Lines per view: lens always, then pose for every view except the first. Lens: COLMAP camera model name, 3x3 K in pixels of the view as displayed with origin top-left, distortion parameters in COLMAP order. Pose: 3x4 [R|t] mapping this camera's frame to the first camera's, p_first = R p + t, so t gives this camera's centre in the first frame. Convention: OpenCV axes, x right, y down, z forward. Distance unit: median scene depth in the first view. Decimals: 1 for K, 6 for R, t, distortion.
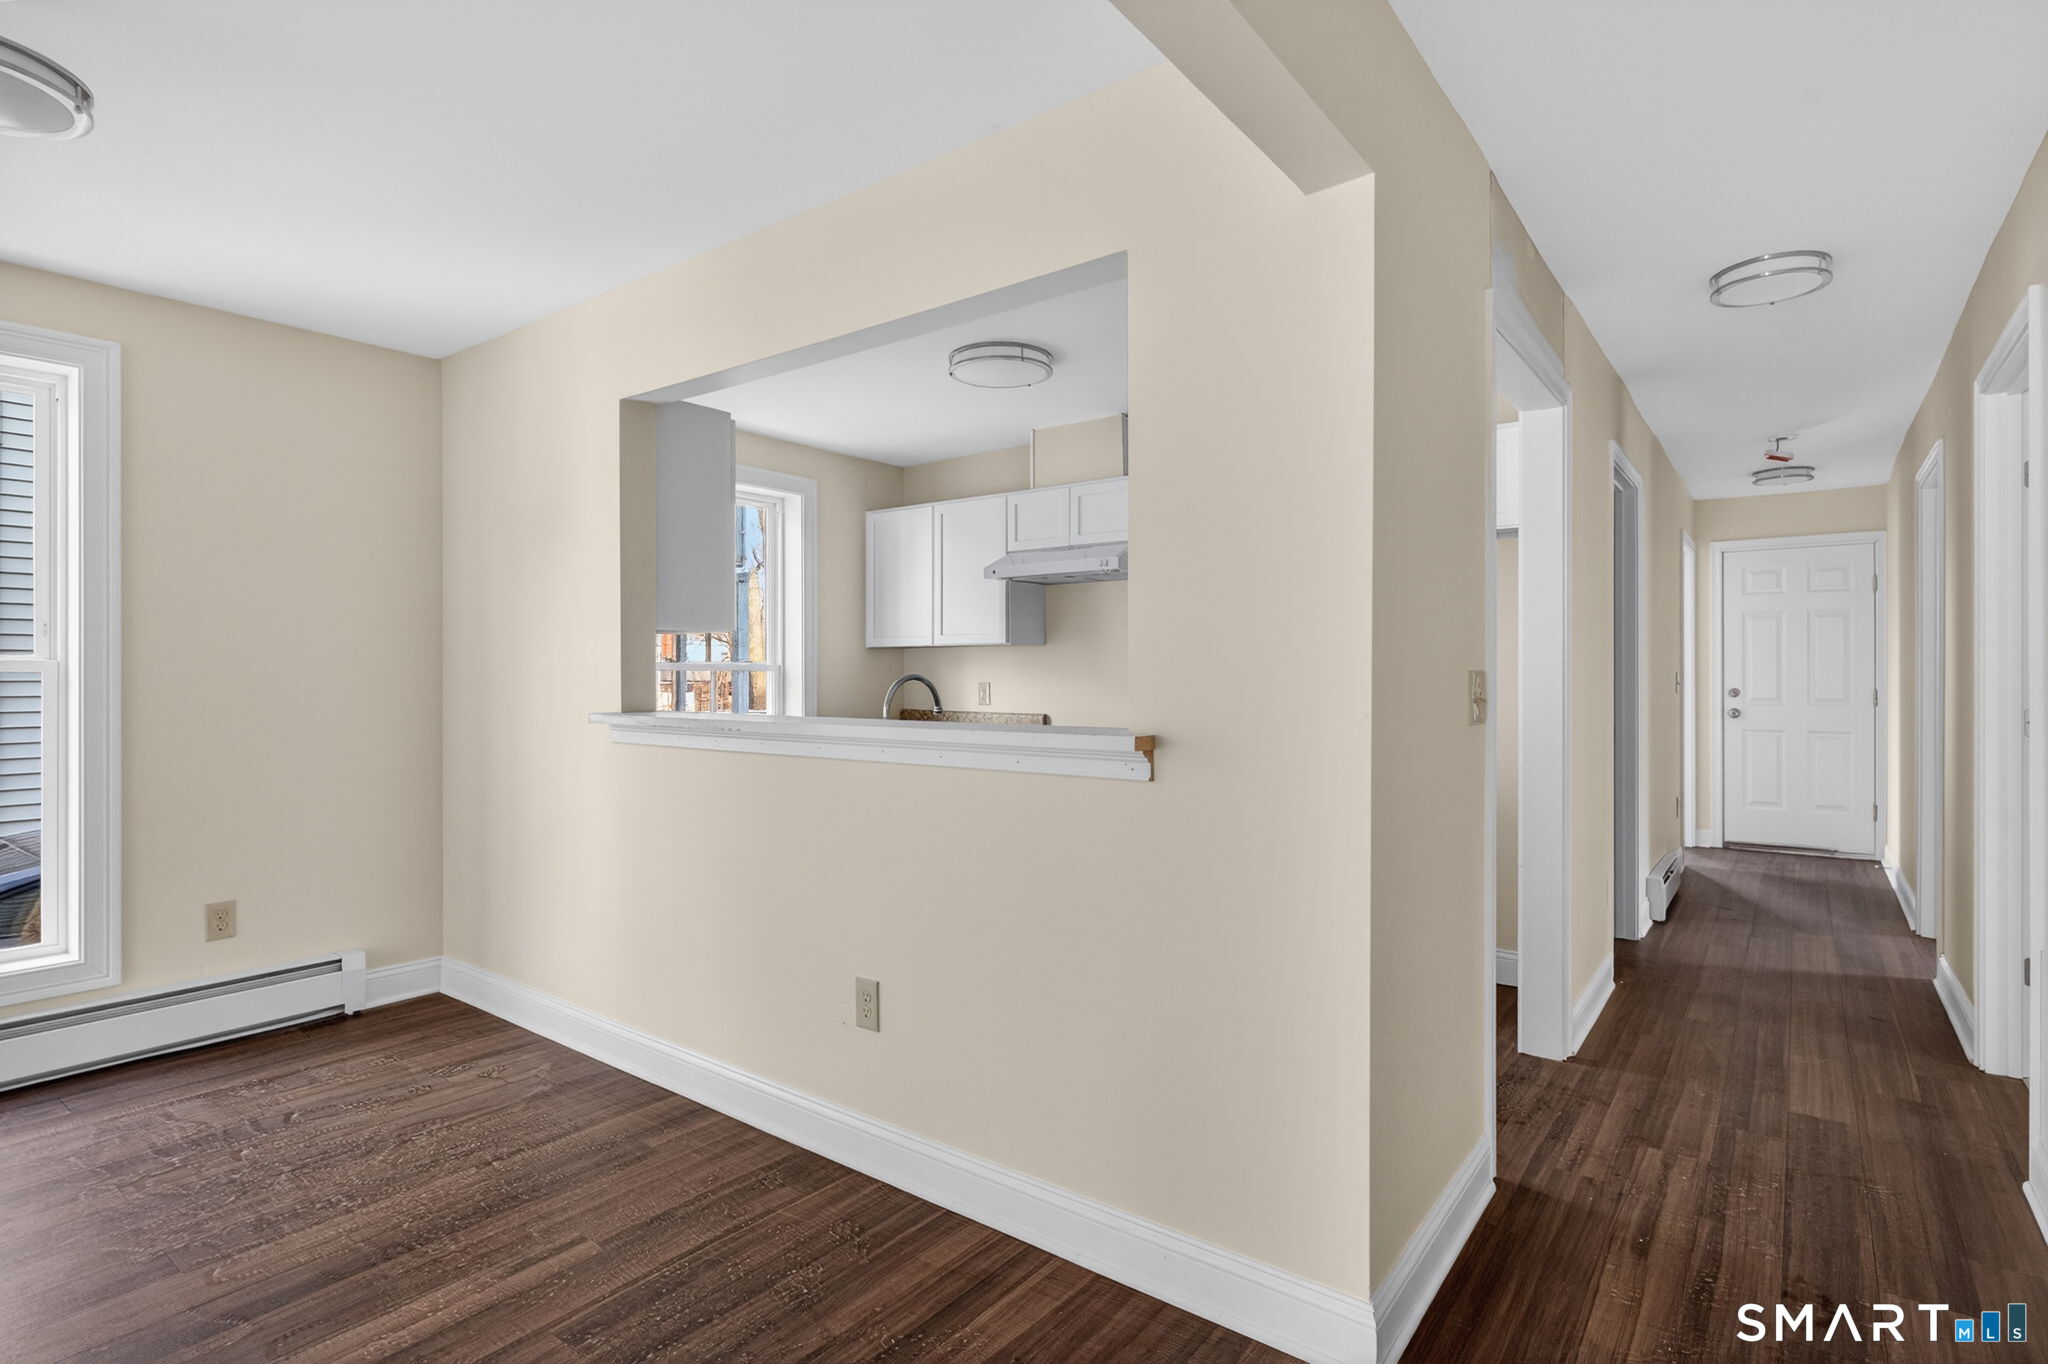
lens RADIAL K [[1013.8, 0, 1028.0], [0, 1013.8, 662.8], [0, 0, 1]] dist [-0.003212, -0.000986]
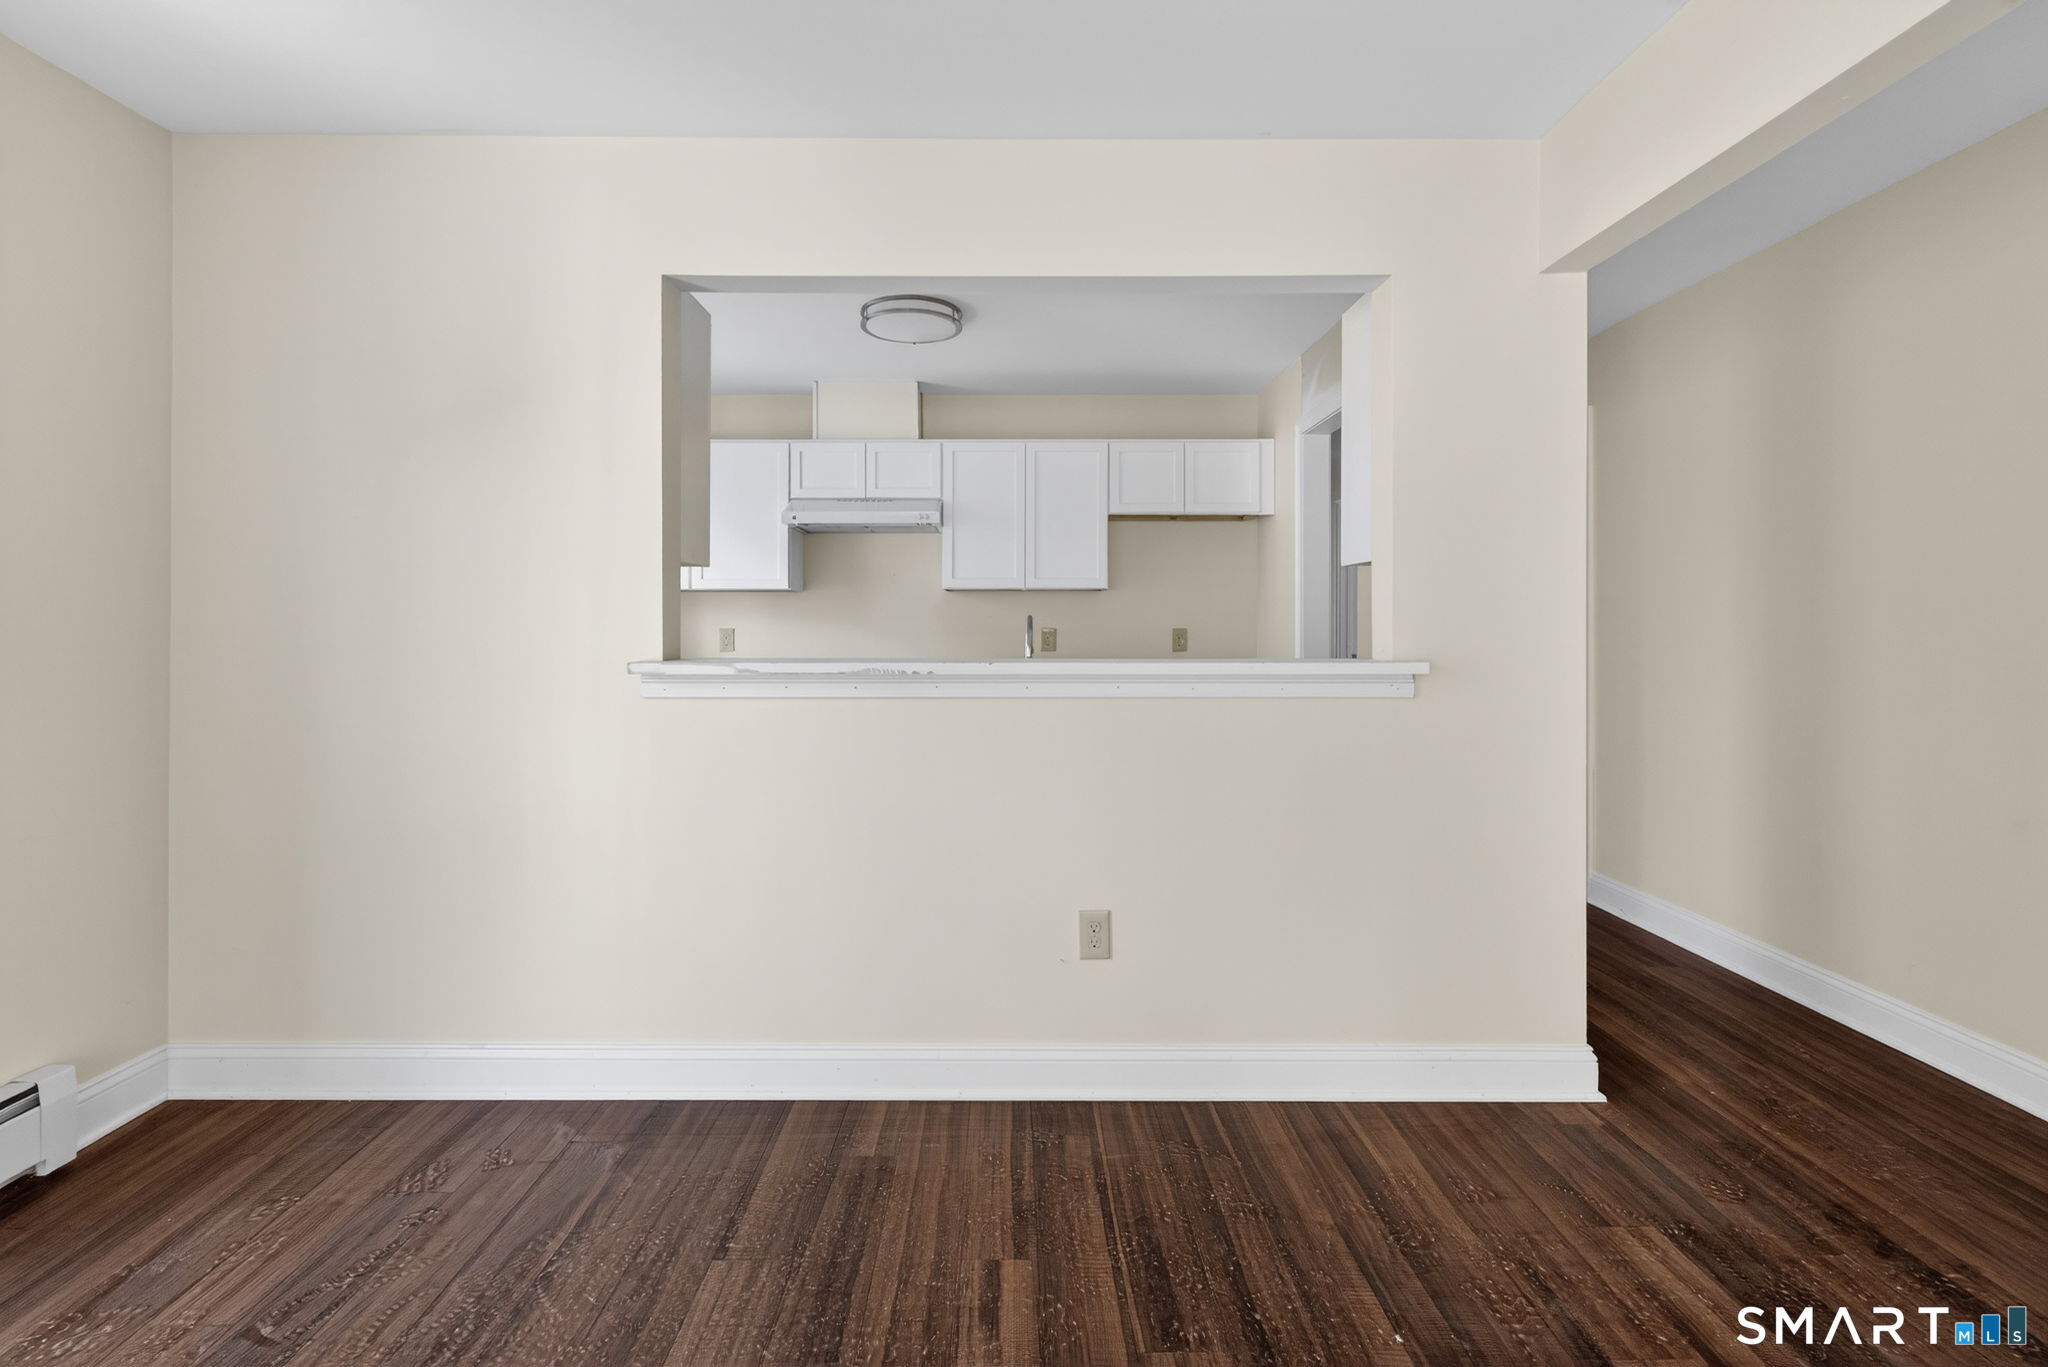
lens RADIAL K [[886.9, 0, 1004.2], [0, 886.9, 636.8], [0, 0, 1]] dist [0.000634, 0.000459]
pose [[0.798362, -0.005378, 0.602154, -0.606386], [-0.006912, 0.999812, 0.018093, 0.016320], [-0.602138, -0.018607, 0.798175, 0.276091]]
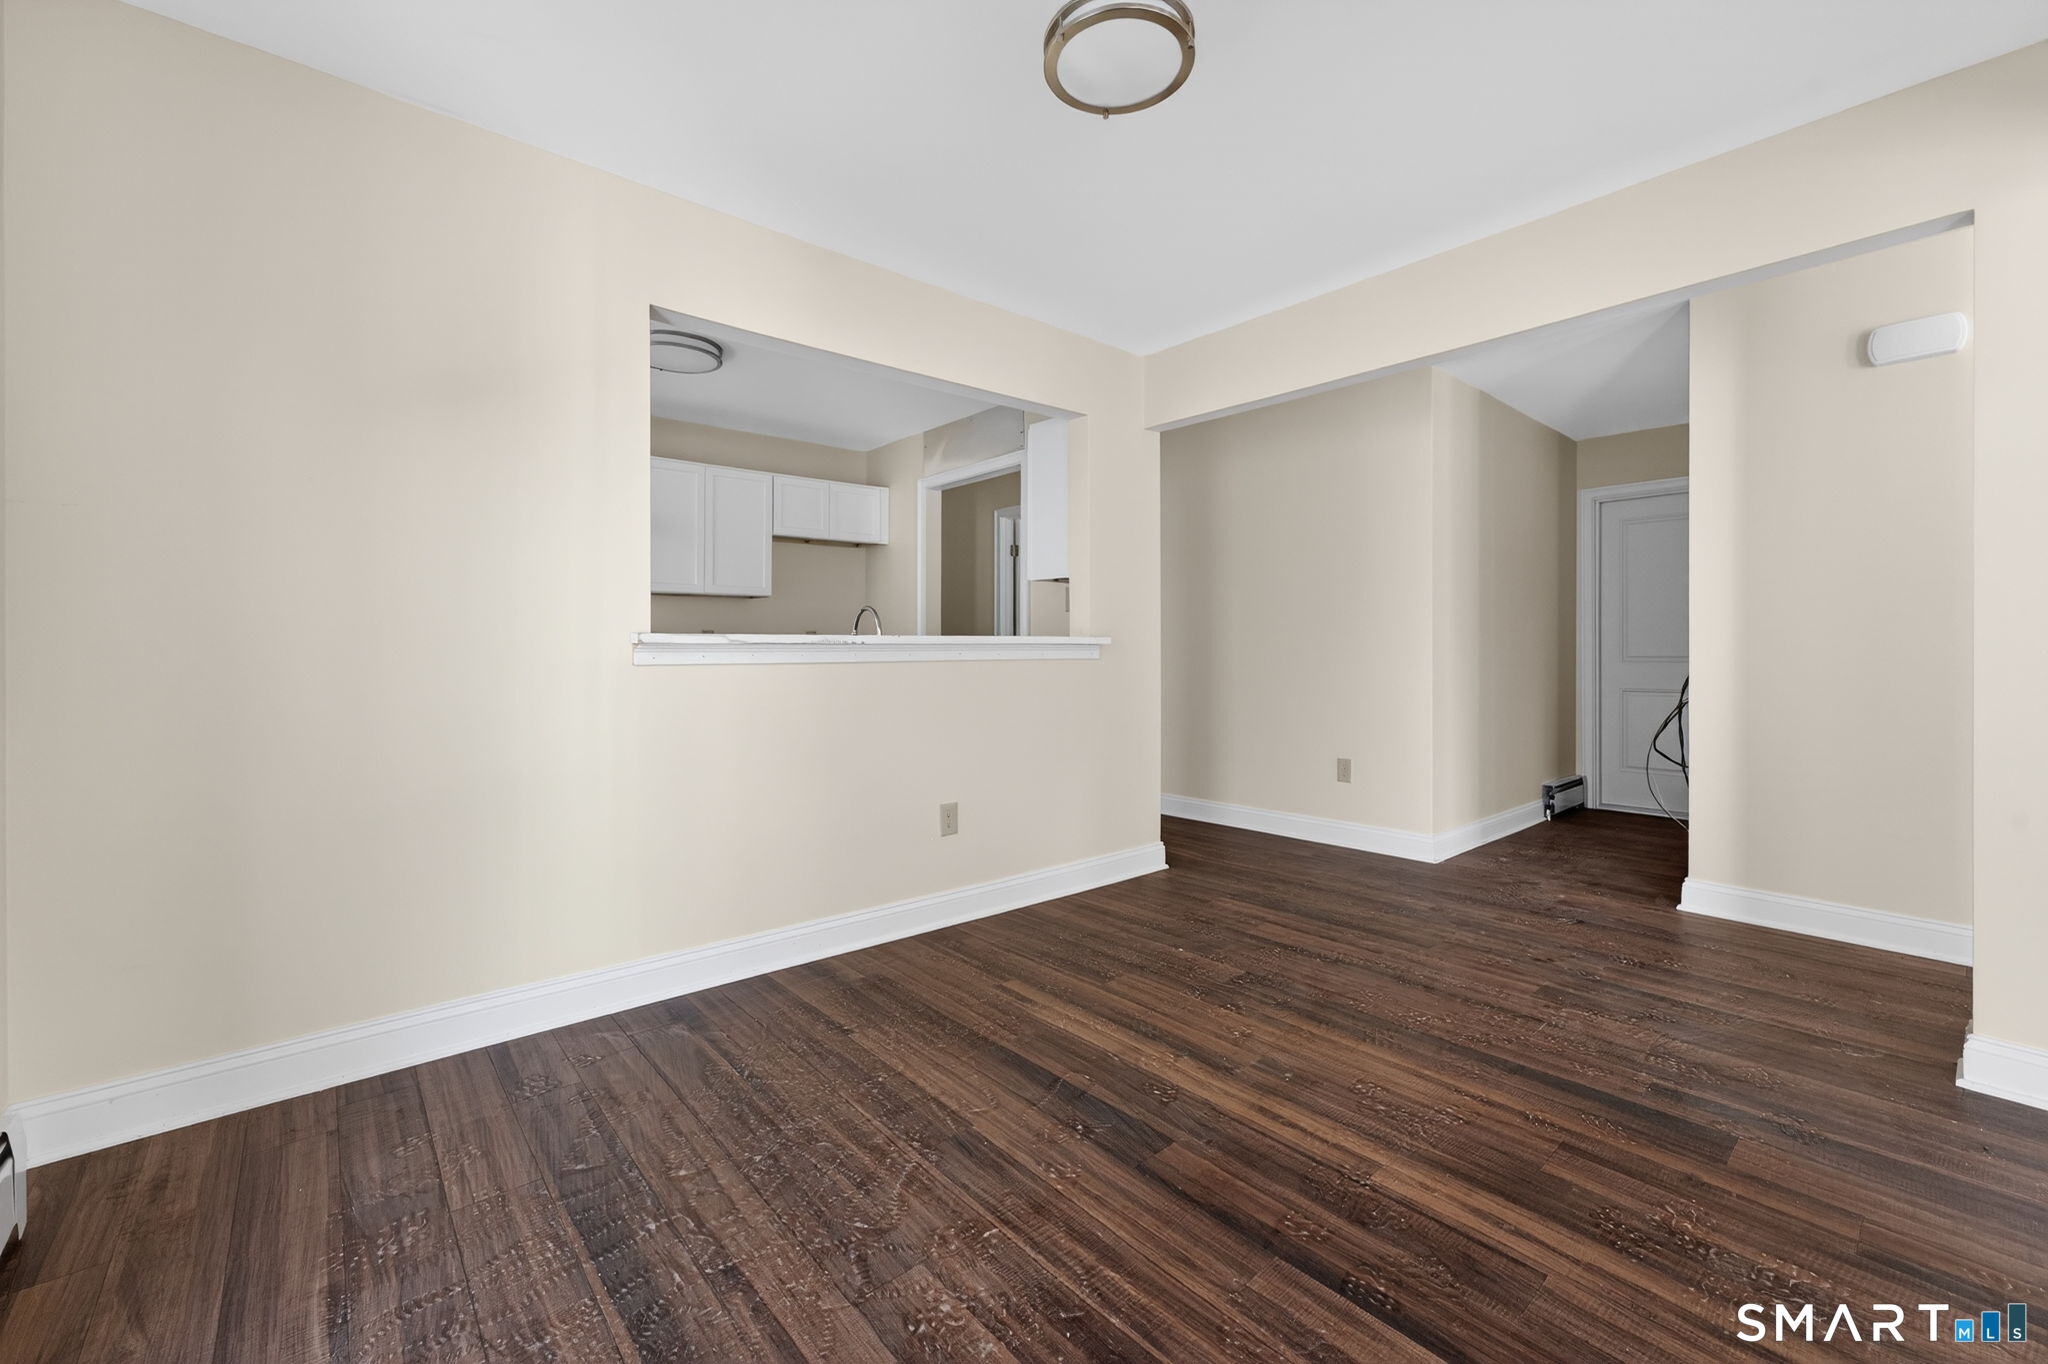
lens RADIAL K [[832.0, 0, 1021.4], [0, 832.0, 670.5], [0, 0, 1]] dist [-0.011698, 0.004599]
pose [[0.218516, -0.023457, 0.975551, -1.078975], [-0.005798, 0.999662, 0.025336, 0.063253], [-0.975816, -0.011193, 0.218306, 0.491709]]
